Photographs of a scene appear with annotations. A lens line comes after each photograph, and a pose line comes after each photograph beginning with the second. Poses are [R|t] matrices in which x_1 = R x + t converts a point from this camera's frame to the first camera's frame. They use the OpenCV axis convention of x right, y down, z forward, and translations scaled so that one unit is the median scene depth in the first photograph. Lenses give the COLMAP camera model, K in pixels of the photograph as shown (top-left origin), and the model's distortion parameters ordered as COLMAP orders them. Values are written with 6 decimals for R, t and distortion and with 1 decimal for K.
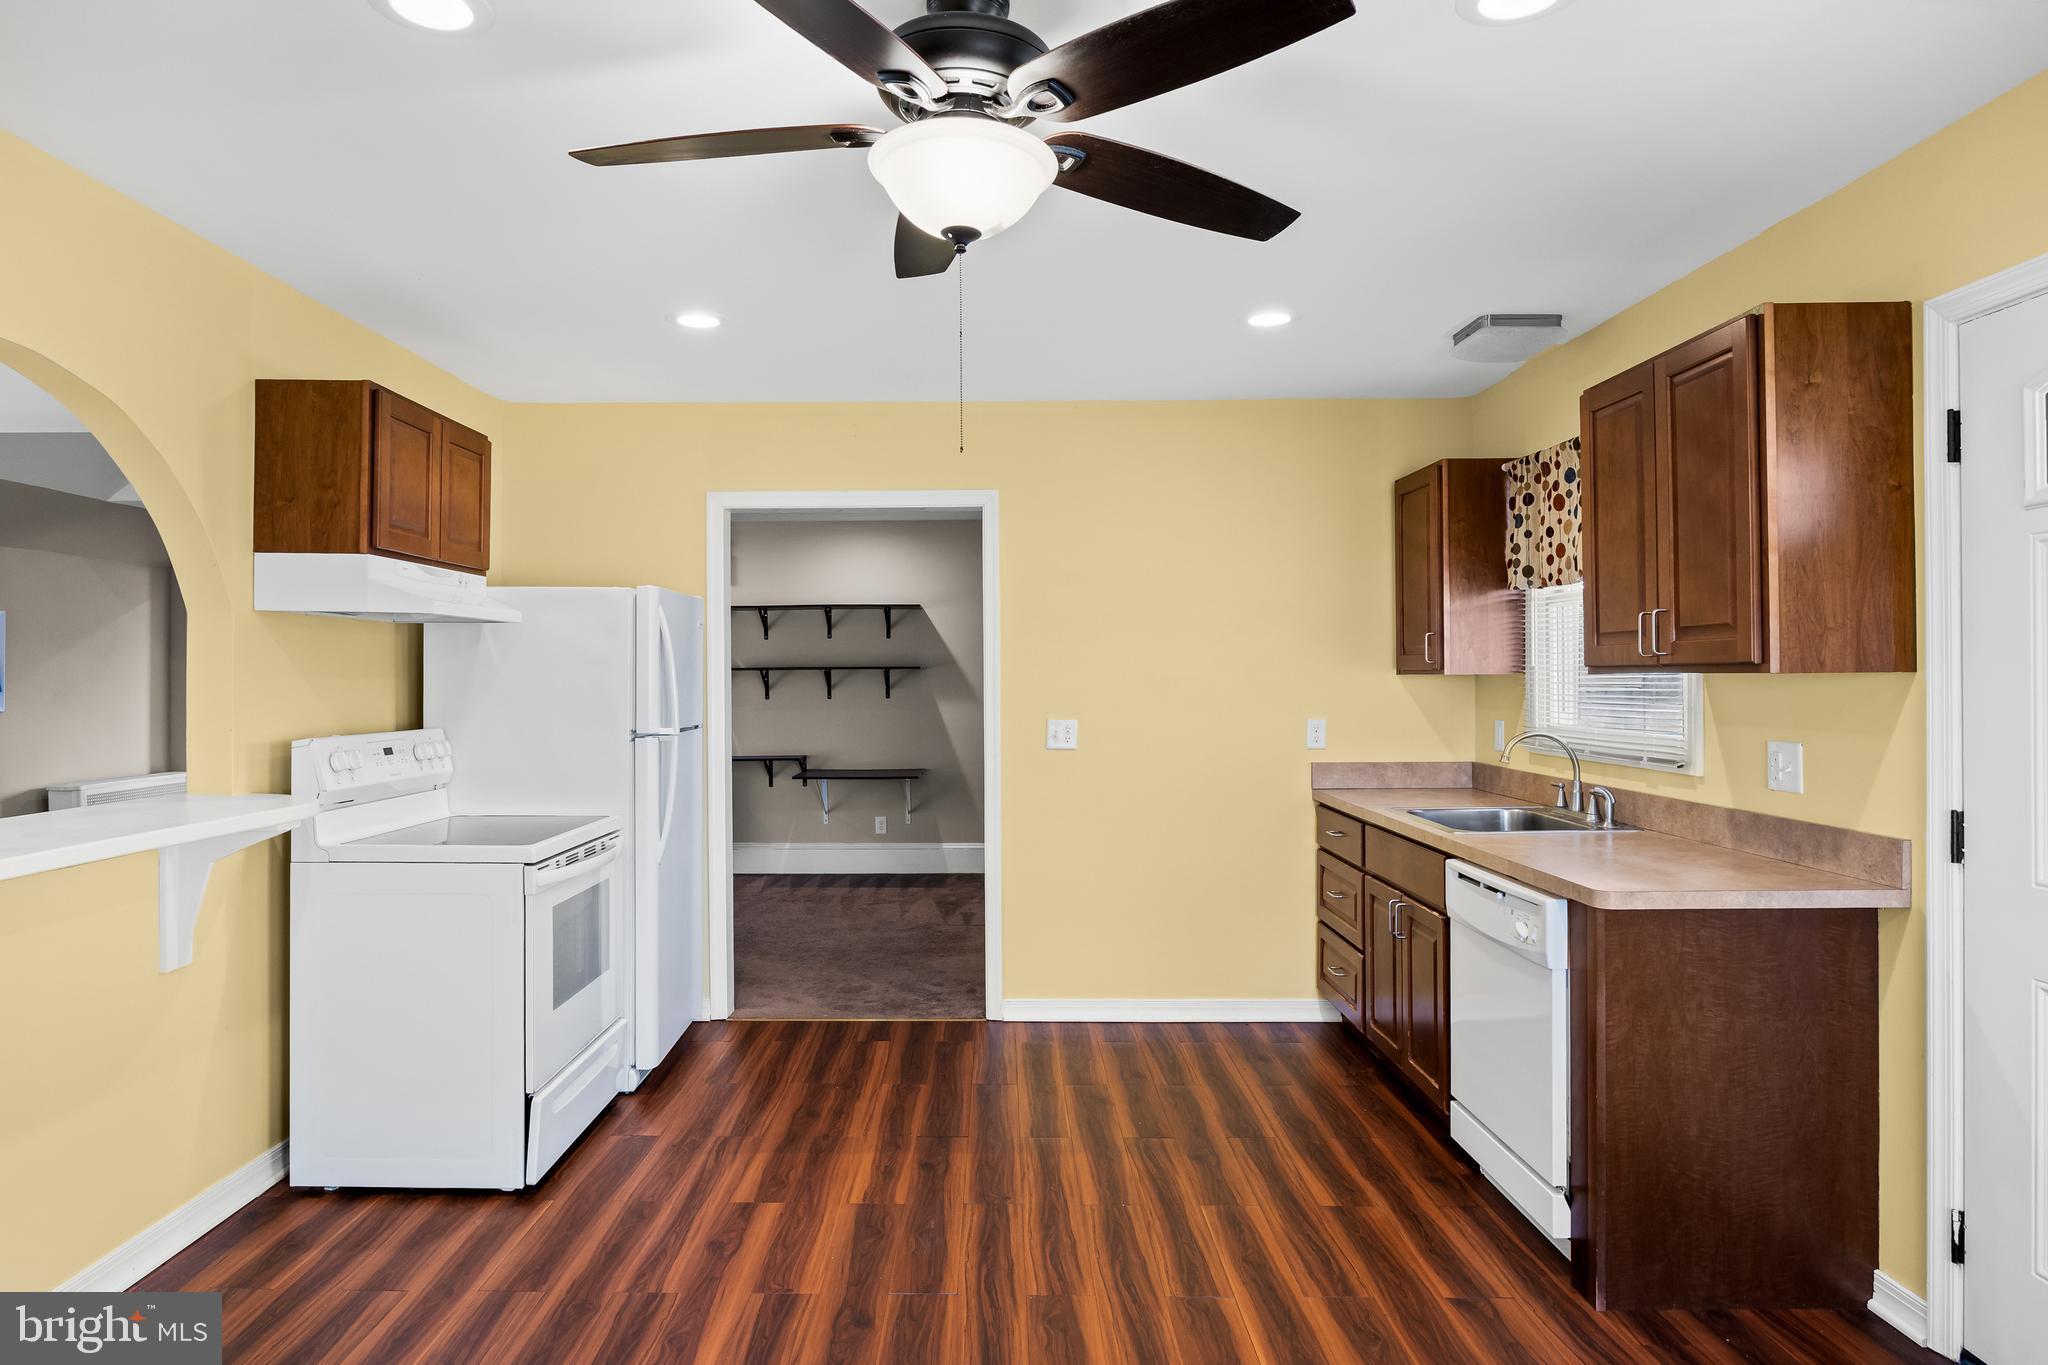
lens RADIAL K [[1174.0, 0, 1026.2], [0, 1174.0, 671.4], [0, 0, 1]] dist [-0.005234, -0.001263]
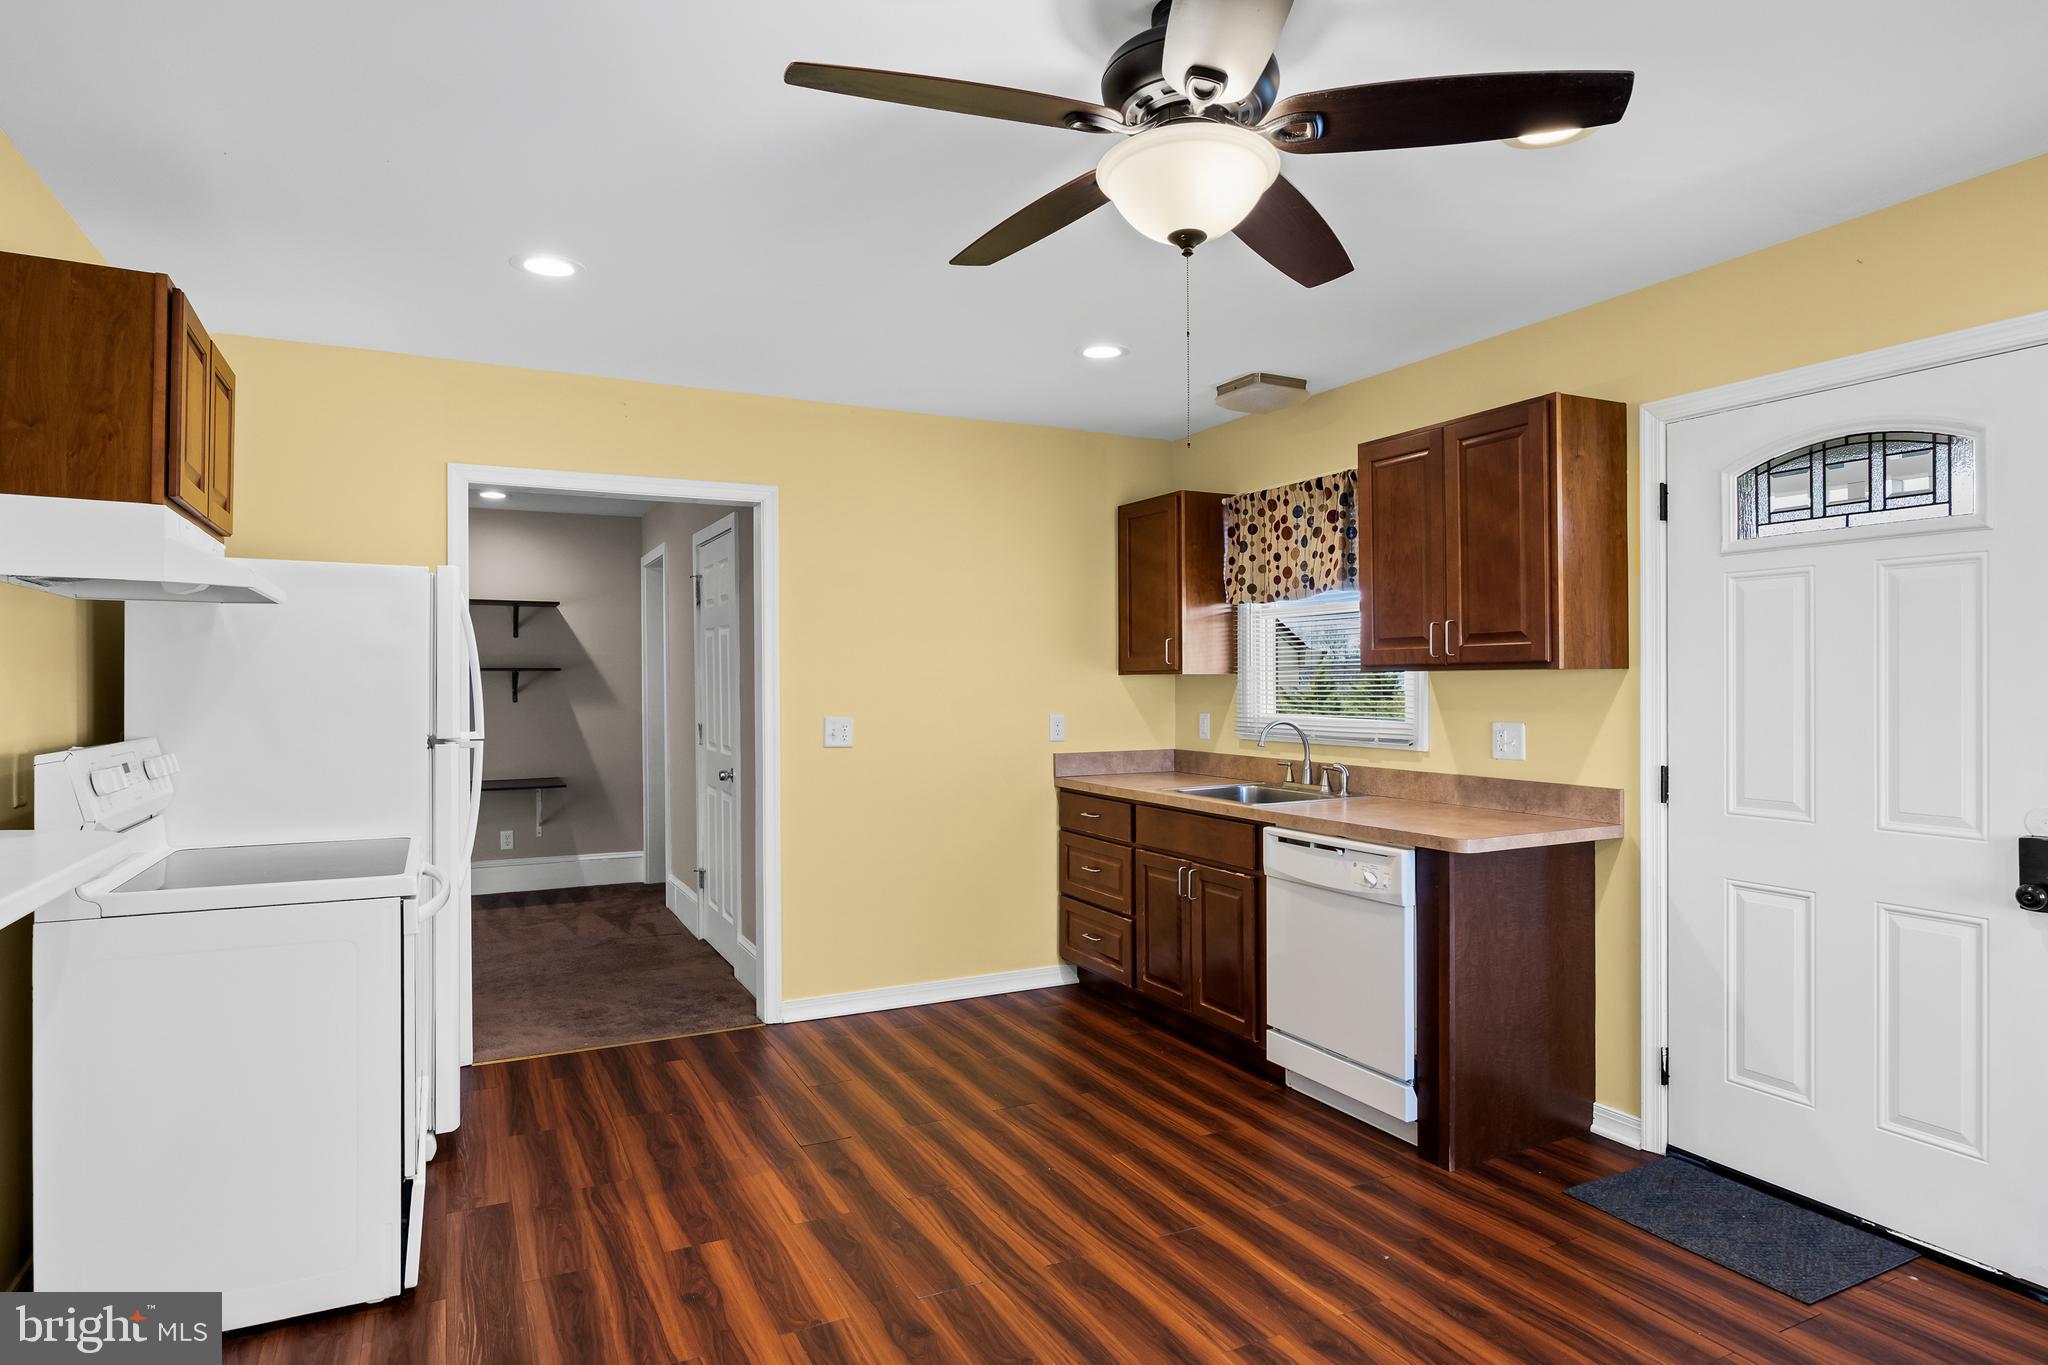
lens RADIAL K [[1100.7, 0, 1022.8], [0, 1100.7, 681.0], [0, 0, 1]] dist [-0.004193, -0.001730]
pose [[0.893919, 0.000990, 0.448227, -0.366489], [-0.001579, 0.999998, 0.000941, 0.011530], [-0.448226, -0.001549, 0.893919, 0.115155]]
